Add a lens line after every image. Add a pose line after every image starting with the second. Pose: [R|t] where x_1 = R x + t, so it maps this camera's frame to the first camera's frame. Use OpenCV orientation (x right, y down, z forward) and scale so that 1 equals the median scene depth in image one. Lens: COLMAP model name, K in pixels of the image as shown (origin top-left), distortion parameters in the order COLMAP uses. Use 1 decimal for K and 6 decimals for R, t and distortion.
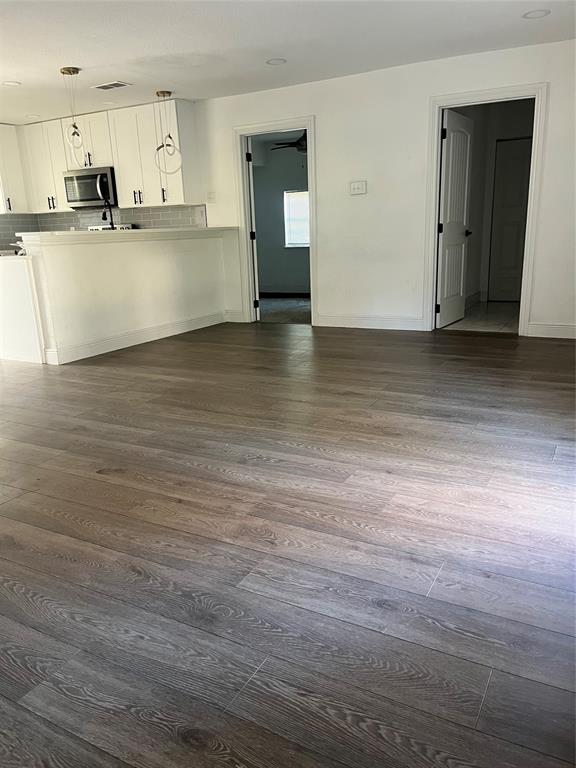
lens RADIAL K [[580.9, 0, 290.9], [0, 580.9, 388.2], [0, 0, 1]] dist [0.054290, -0.065244]
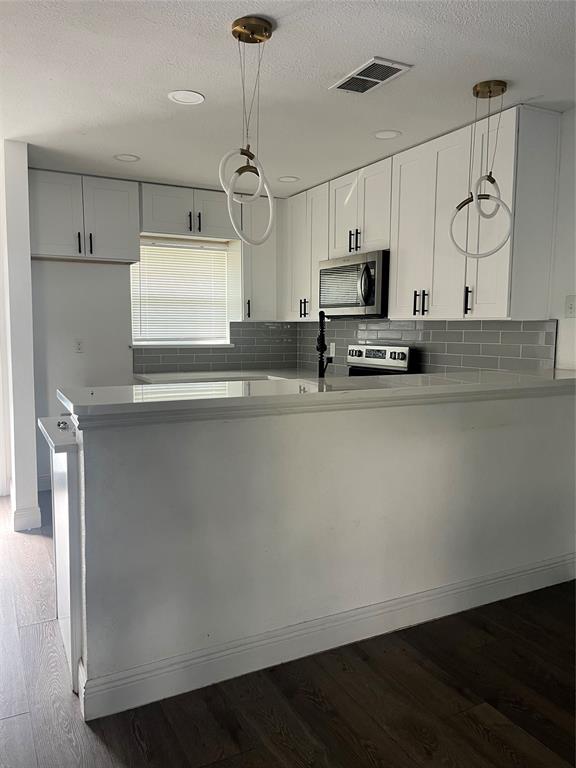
lens RADIAL K [[580.9, 0, 285.0], [0, 580.9, 380.8], [0, 0, 1]] dist [0.054290, -0.065244]
pose [[0.827566, 0.095724, -0.553147, -0.064984], [-0.184889, 0.976855, -0.107565, -0.178103], [0.530047, 0.191288, 0.826110, 0.513400]]
